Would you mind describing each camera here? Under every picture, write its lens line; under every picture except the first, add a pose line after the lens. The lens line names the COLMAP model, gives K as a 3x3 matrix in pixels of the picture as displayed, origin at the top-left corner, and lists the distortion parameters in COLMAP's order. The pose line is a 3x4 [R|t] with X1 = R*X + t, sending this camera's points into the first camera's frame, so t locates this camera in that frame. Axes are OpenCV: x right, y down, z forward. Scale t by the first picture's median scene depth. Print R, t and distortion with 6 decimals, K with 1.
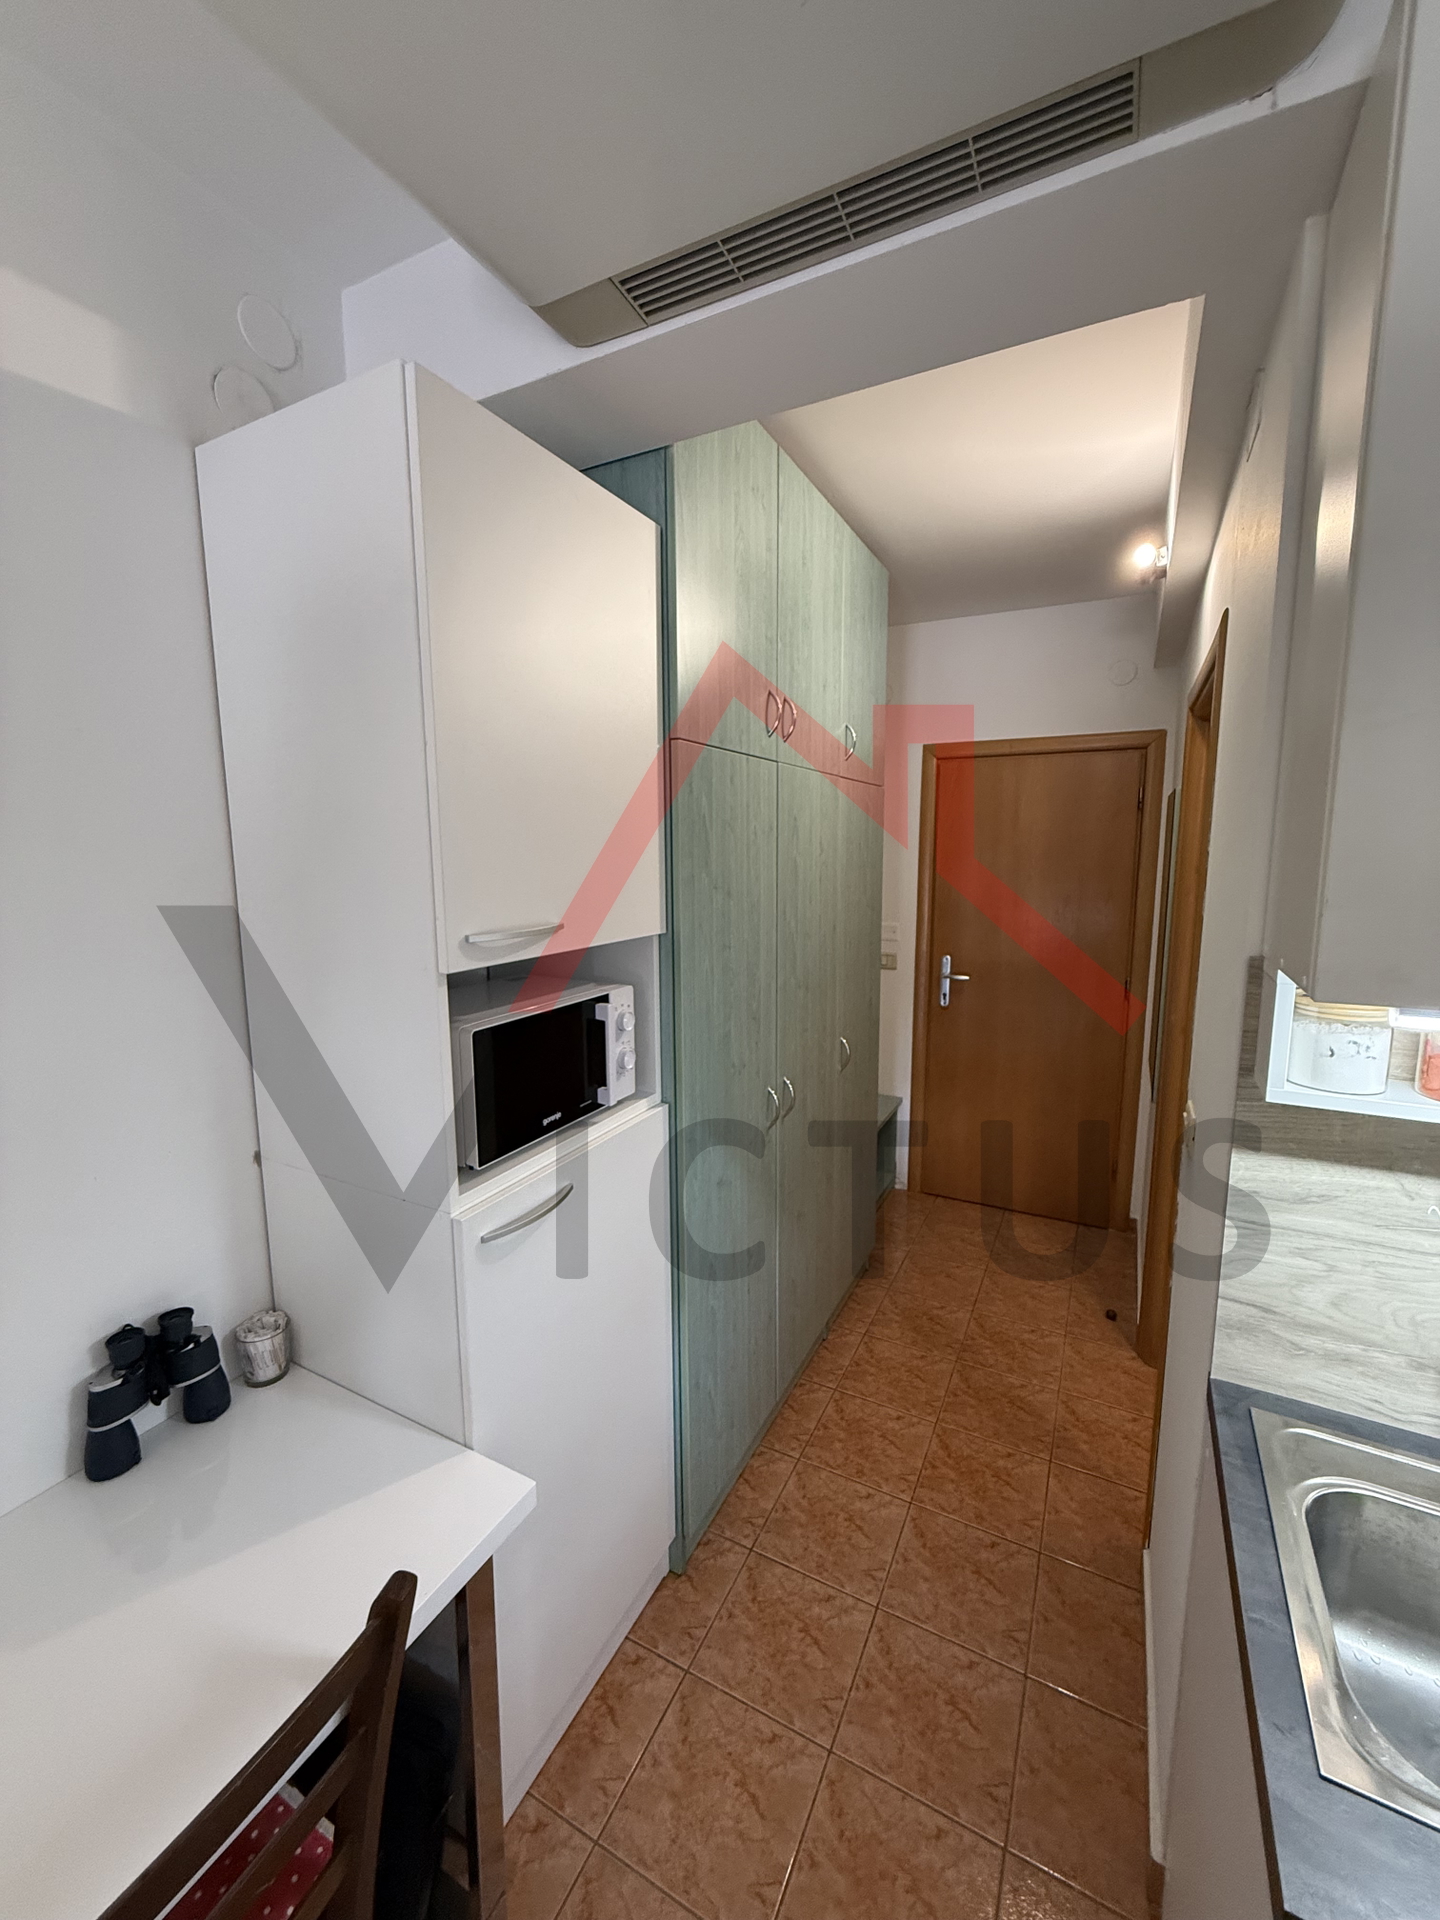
lens RADIAL K [[765.0, 0, 724.7], [0, 765.0, 954.0], [0, 0, 1]] dist [0.000427, -0.000630]
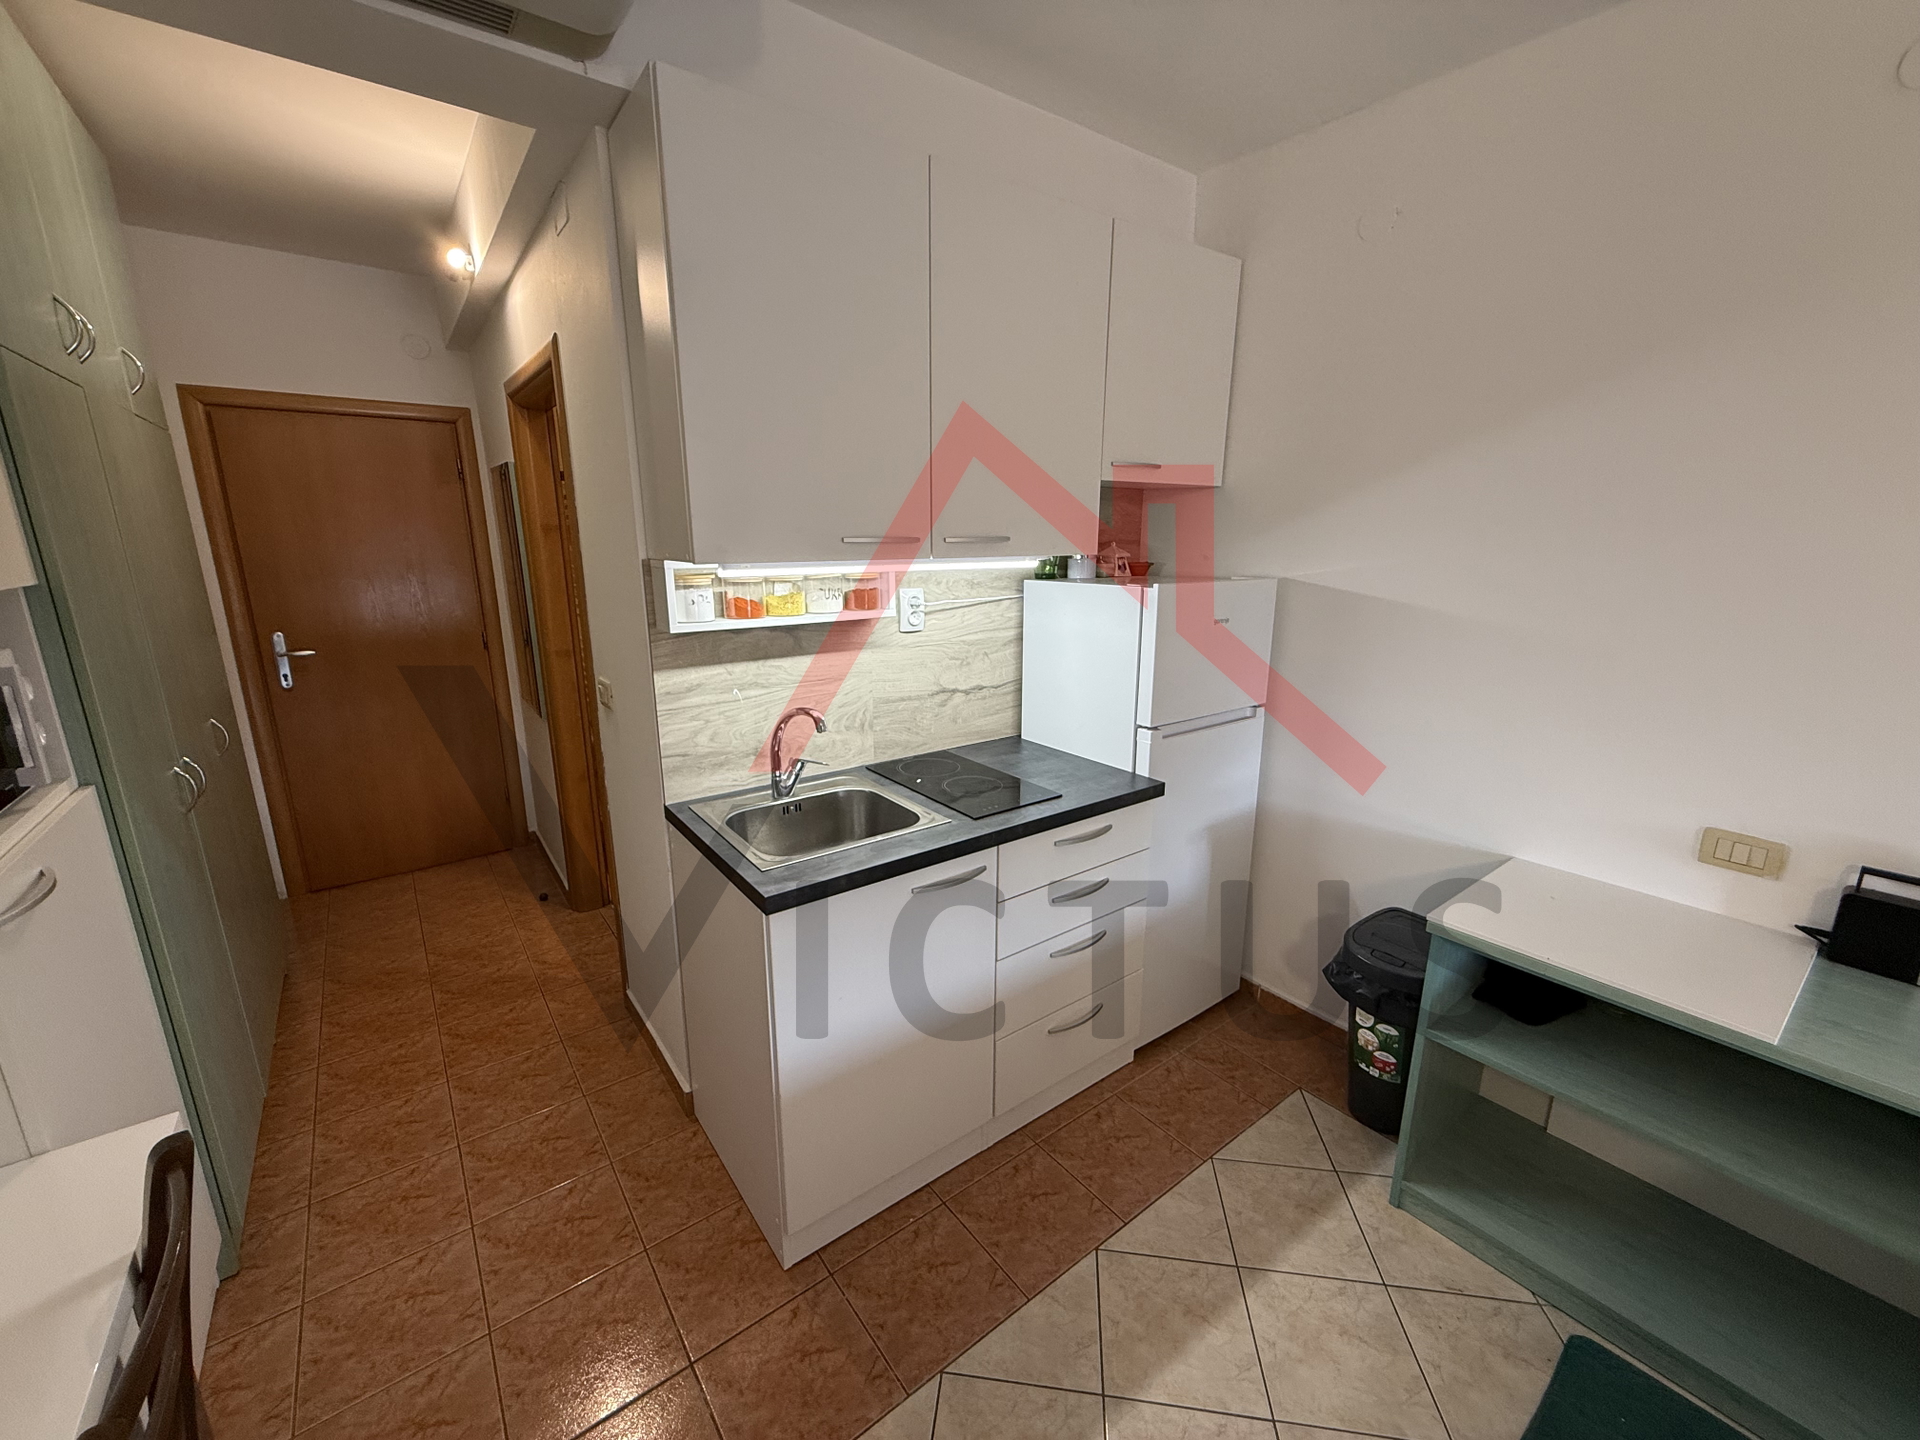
lens RADIAL K [[765.0, 0, 955.3], [0, 765.0, 719.2], [0, 0, 1]] dist [0.000427, -0.000630]
pose [[0.428598, -0.211571, 0.878374, -0.362656], [0.121005, 0.976879, 0.176253, 0.079263], [-0.895355, 0.030746, 0.444290, -0.241004]]
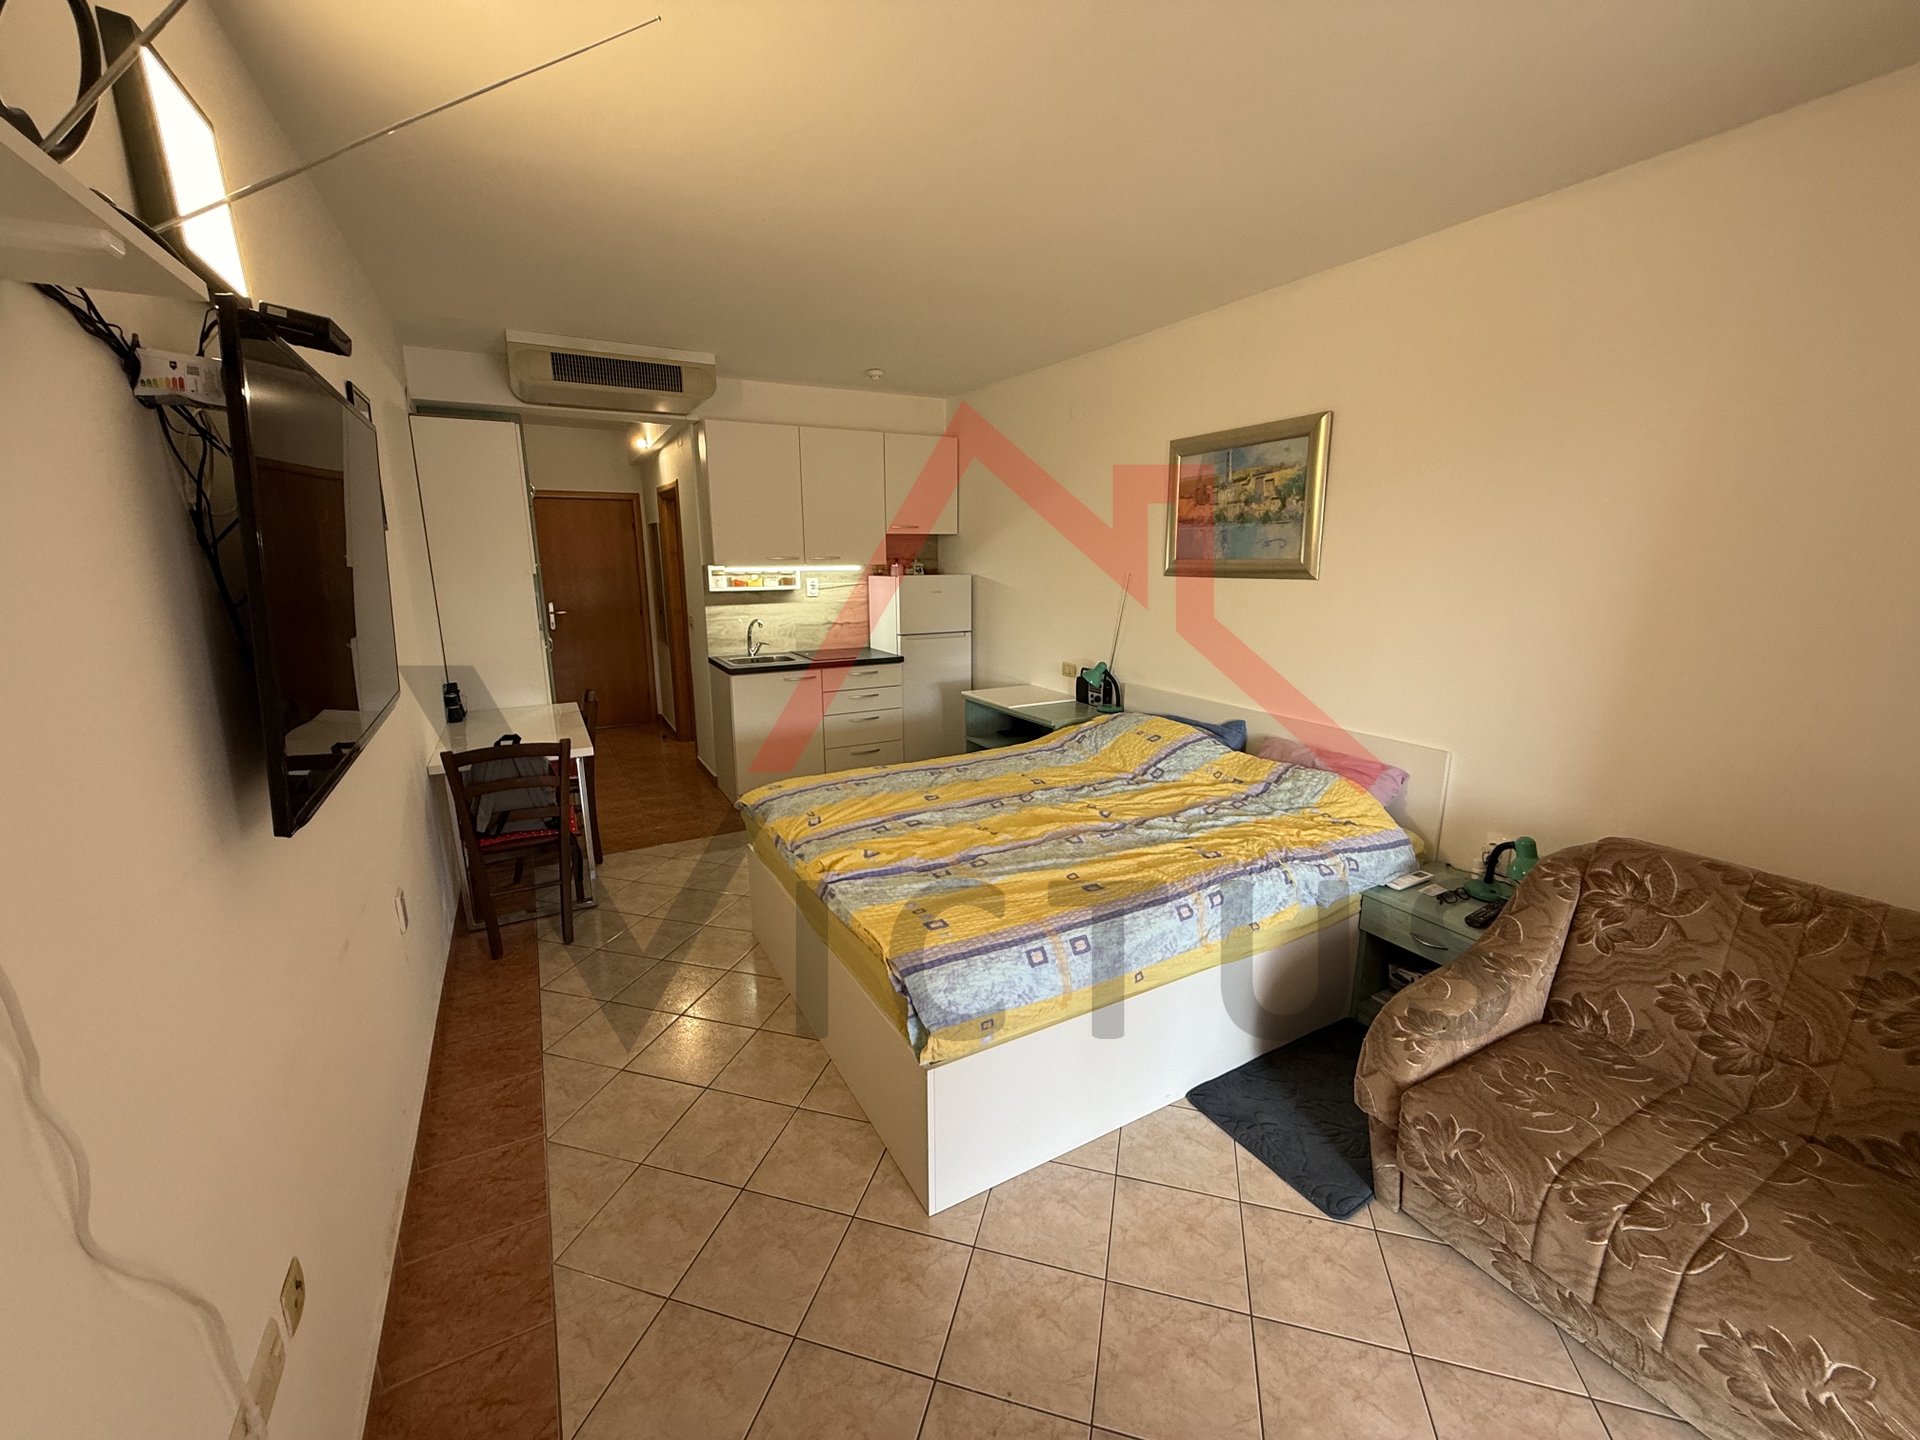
lens RADIAL K [[765.0, 0, 969.9], [0, 765.0, 718.6], [0, 0, 1]] dist [0.000427, -0.000630]
pose [[0.538196, -0.183042, 0.822703, -1.520519], [0.116207, 0.982925, 0.142669, 0.271339], [-0.834770, 0.018819, 0.550277, -1.821428]]
